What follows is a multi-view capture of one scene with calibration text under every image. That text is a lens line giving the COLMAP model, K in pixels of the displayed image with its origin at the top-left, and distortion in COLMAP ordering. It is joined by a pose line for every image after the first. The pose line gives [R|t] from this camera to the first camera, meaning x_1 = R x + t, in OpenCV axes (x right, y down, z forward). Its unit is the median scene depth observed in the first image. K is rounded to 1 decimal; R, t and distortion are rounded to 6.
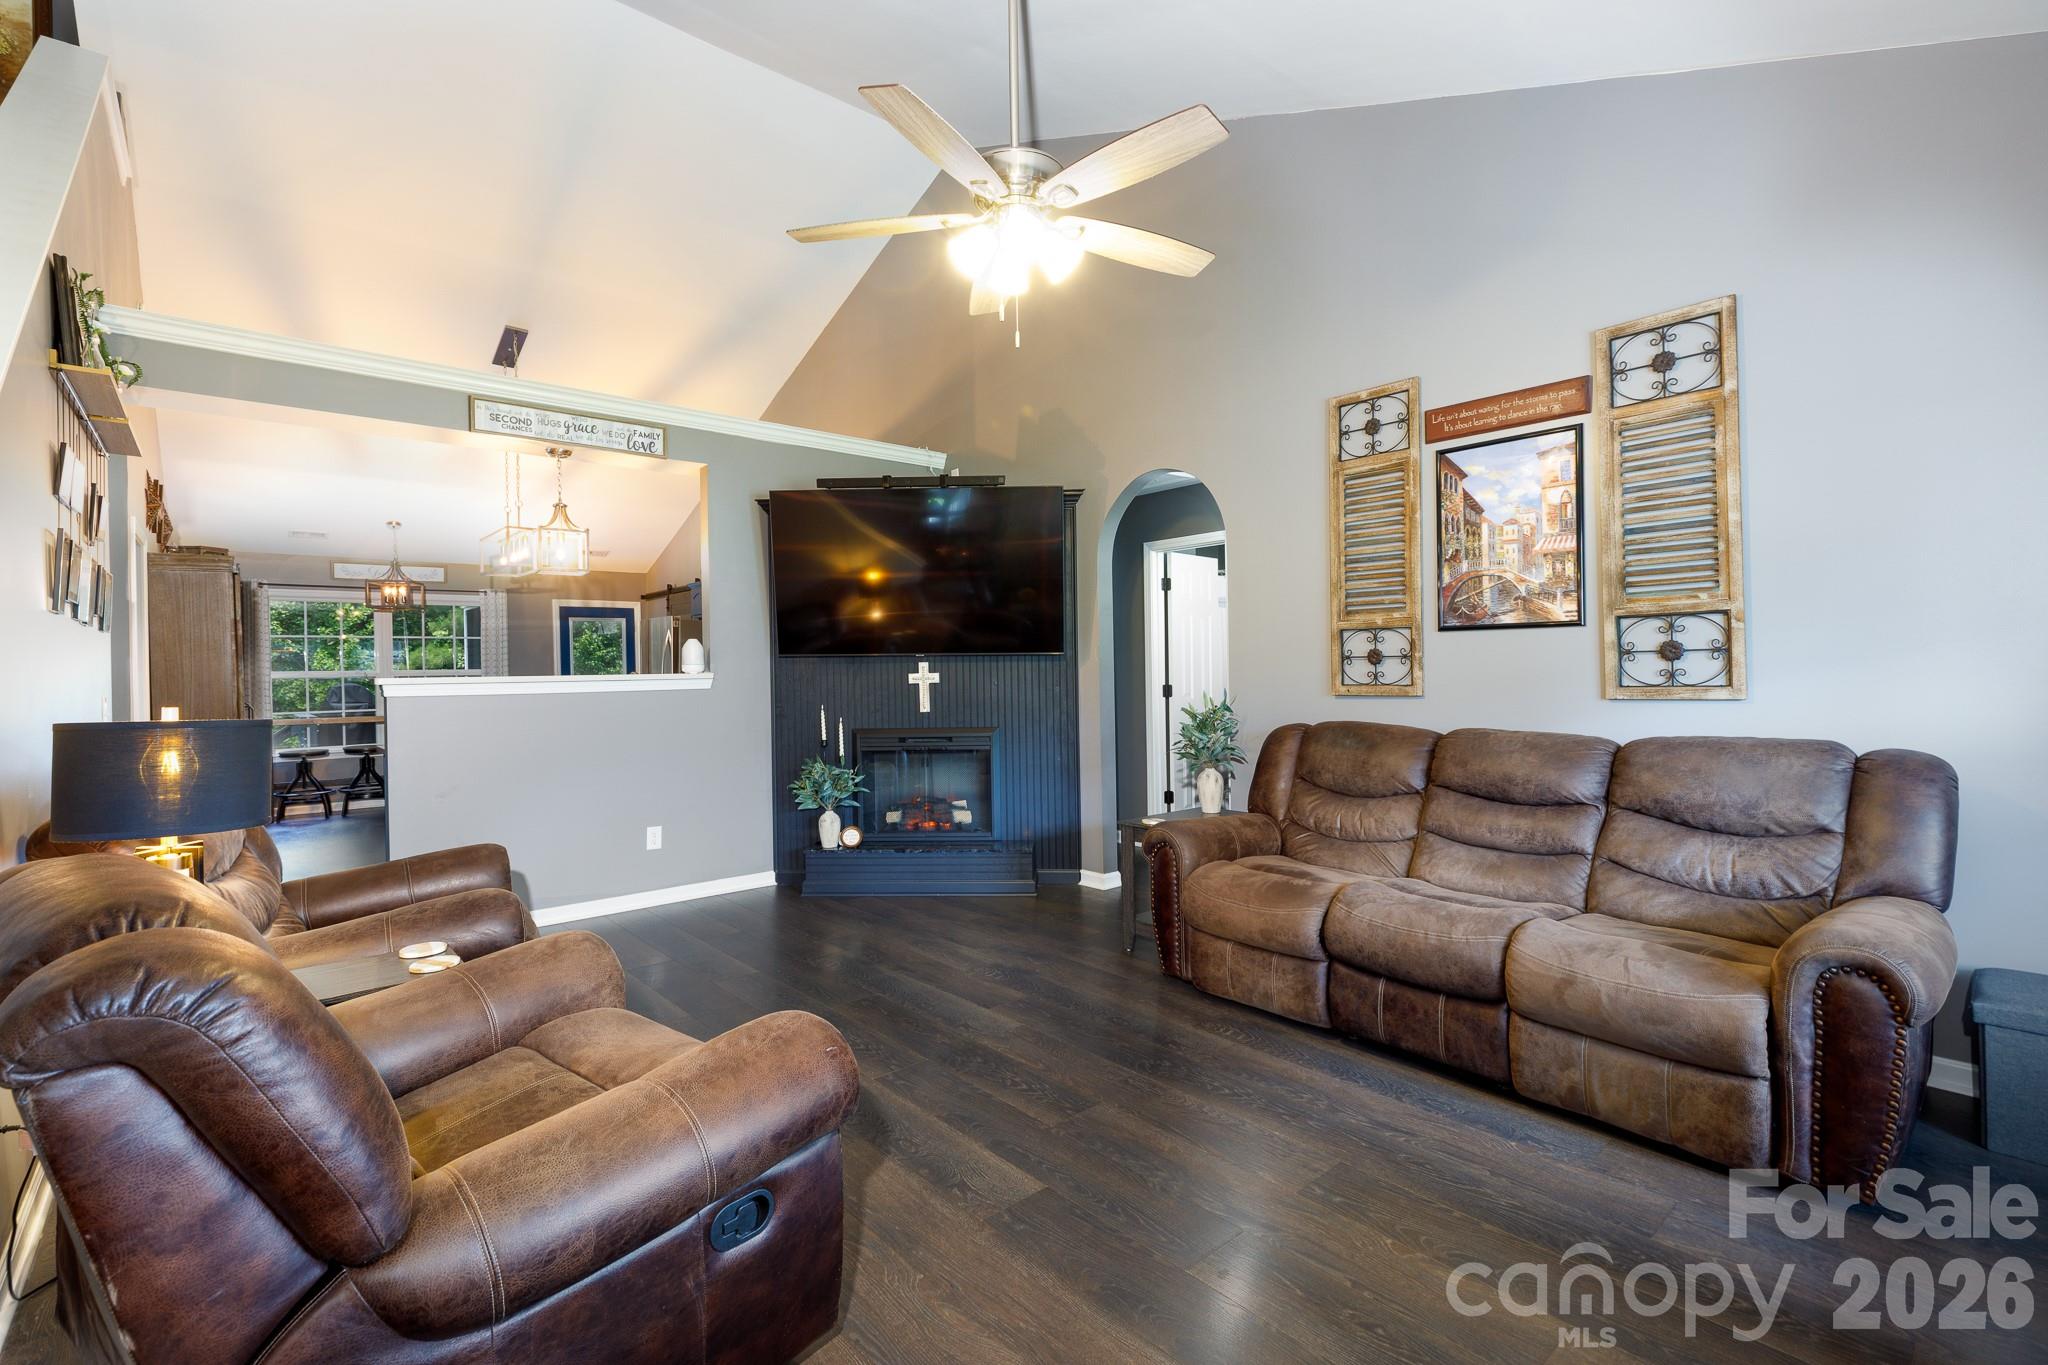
lens RADIAL K [[927.0, 0, 1030.0], [0, 927.0, 677.5], [0, 0, 1]] dist [0.003805, -0.000856]
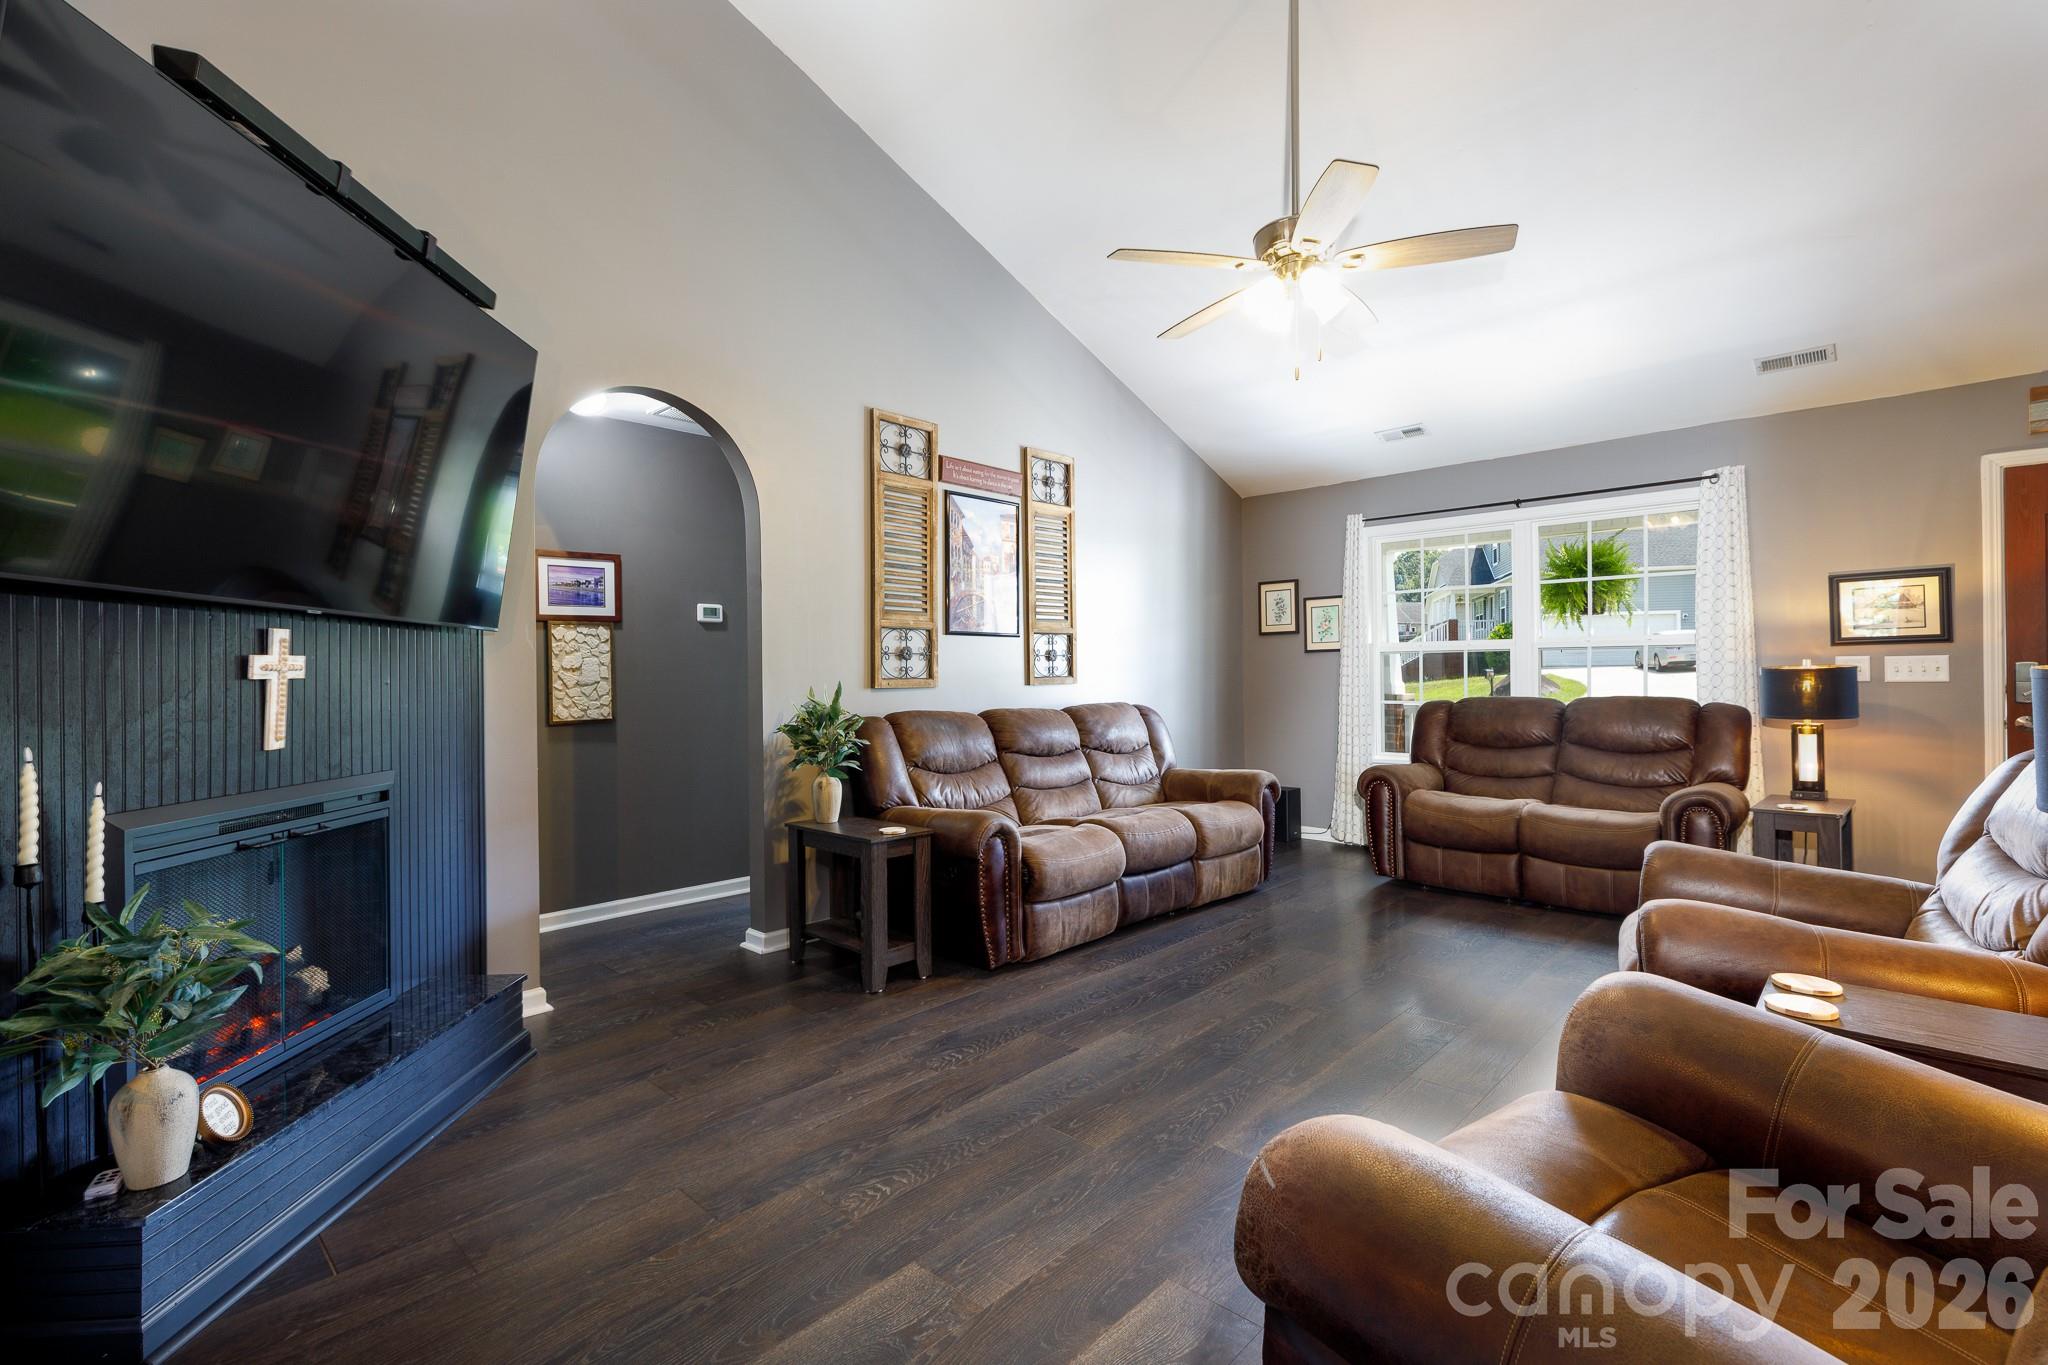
lens RADIAL K [[927.0, 0, 1027.7], [0, 927.0, 666.8], [0, 0, 1]] dist [0.003805, -0.000856]
pose [[-0.095433, 0.017048, 0.995290, -0.779076], [0.008955, 0.999828, -0.016267, 0.014191], [-0.995396, 0.007361, -0.095569, 0.973317]]
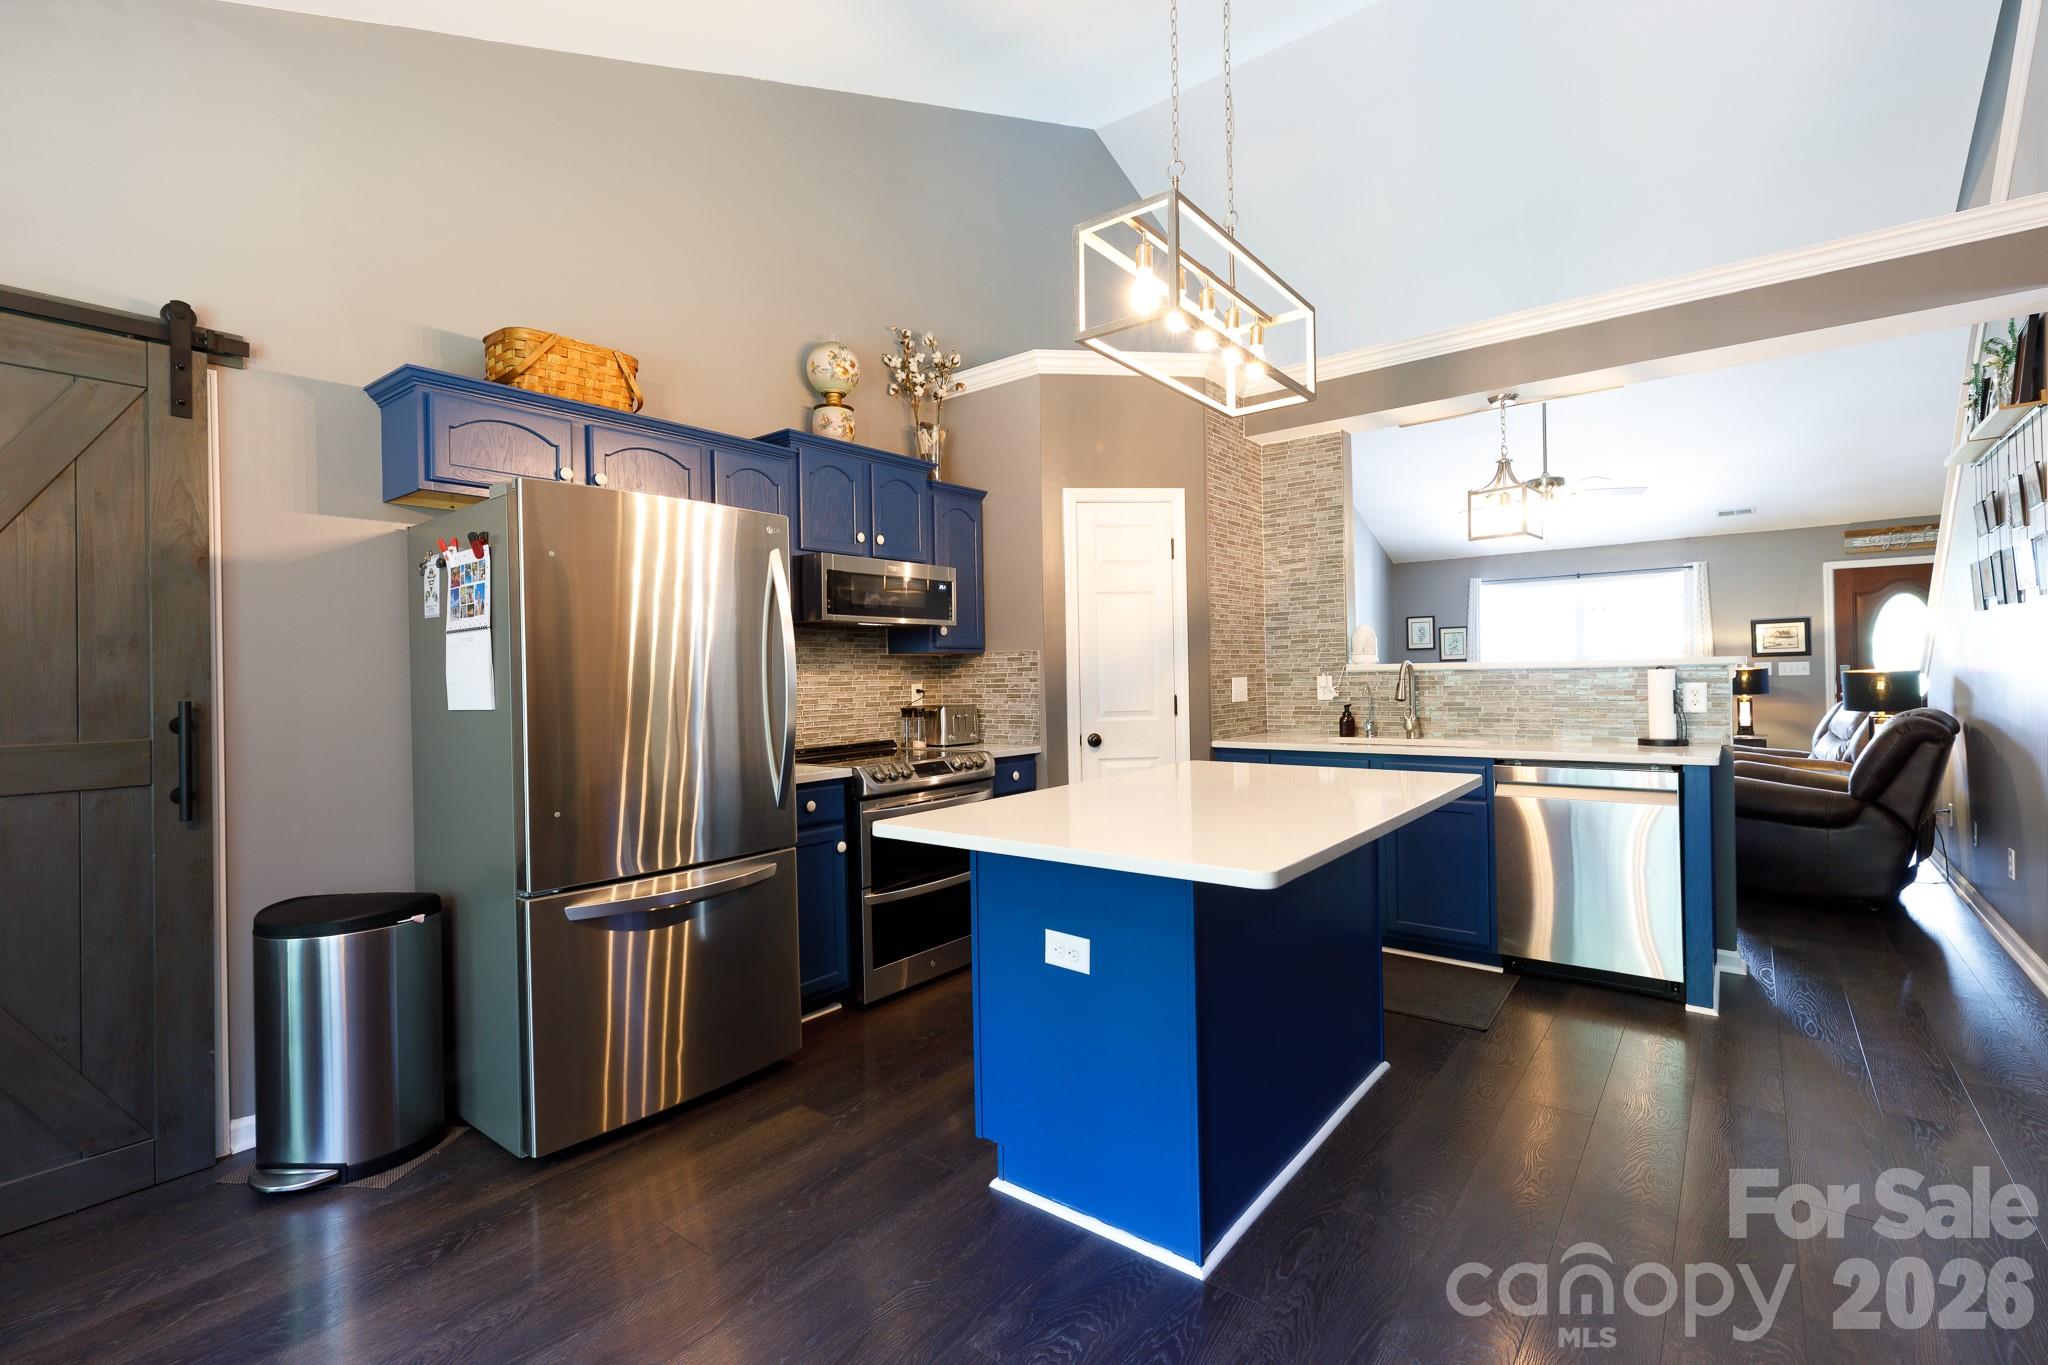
lens RADIAL K [[927.0, 0, 1013.5], [0, 927.0, 668.3], [0, 0, 1]] dist [0.003805, -0.000856]
pose [[-0.179717, 0.014513, 0.983611, -1.418845], [0.023434, 0.999671, -0.010468, -0.007070], [-0.983439, 0.021169, -0.179998, 1.785326]]
